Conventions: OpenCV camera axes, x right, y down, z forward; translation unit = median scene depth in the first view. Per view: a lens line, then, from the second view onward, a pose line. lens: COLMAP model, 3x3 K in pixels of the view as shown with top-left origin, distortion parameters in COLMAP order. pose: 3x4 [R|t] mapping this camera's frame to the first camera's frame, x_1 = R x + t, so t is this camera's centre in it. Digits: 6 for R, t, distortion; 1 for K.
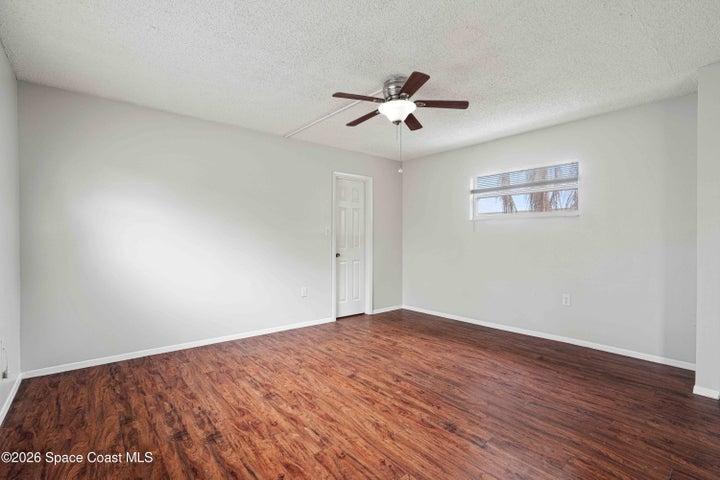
lens RADIAL K [[333.4, 0, 358.5], [0, 333.4, 241.2], [0, 0, 1]] dist [-0.002327, 0.000037]
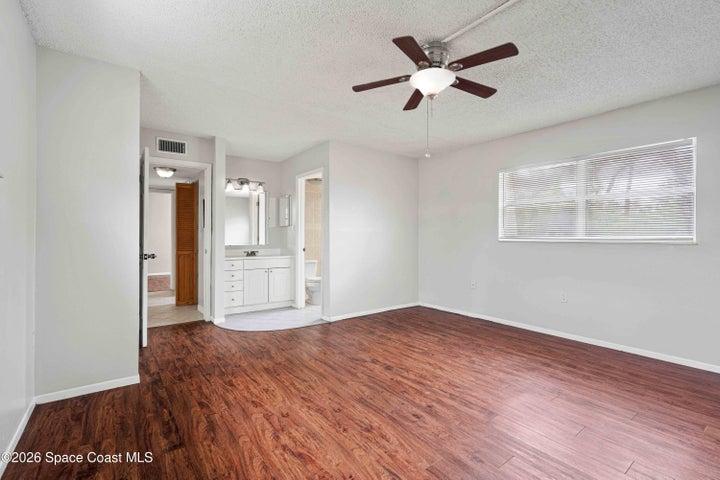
lens RADIAL K [[329.7, 0, 363.3], [0, 329.7, 229.6], [0, 0, 1]] dist [-0.003984, -0.000054]
pose [[-0.999364, -0.003788, 0.035446, 0.277947], [-0.004159, 0.999937, -0.010397, -0.010762], [-0.035405, -0.010538, -0.999318, 1.990355]]
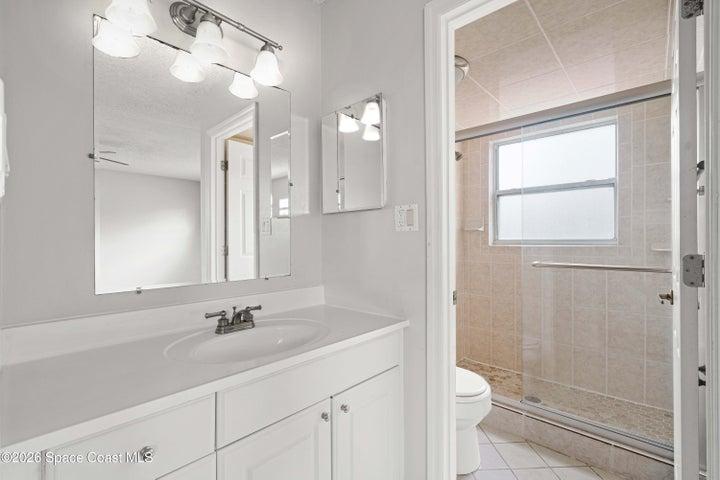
lens RADIAL K [[324.8, 0, 354.8], [0, 324.8, 240.0], [0, 0, 1]] dist [-0.002275, 0.000753]
pose [[-0.992730, -0.003162, -0.120318, 0.958469], [-0.003594, 0.999988, 0.003371, 0.000606], [0.120306, 0.003779, -0.992730, 0.397825]]
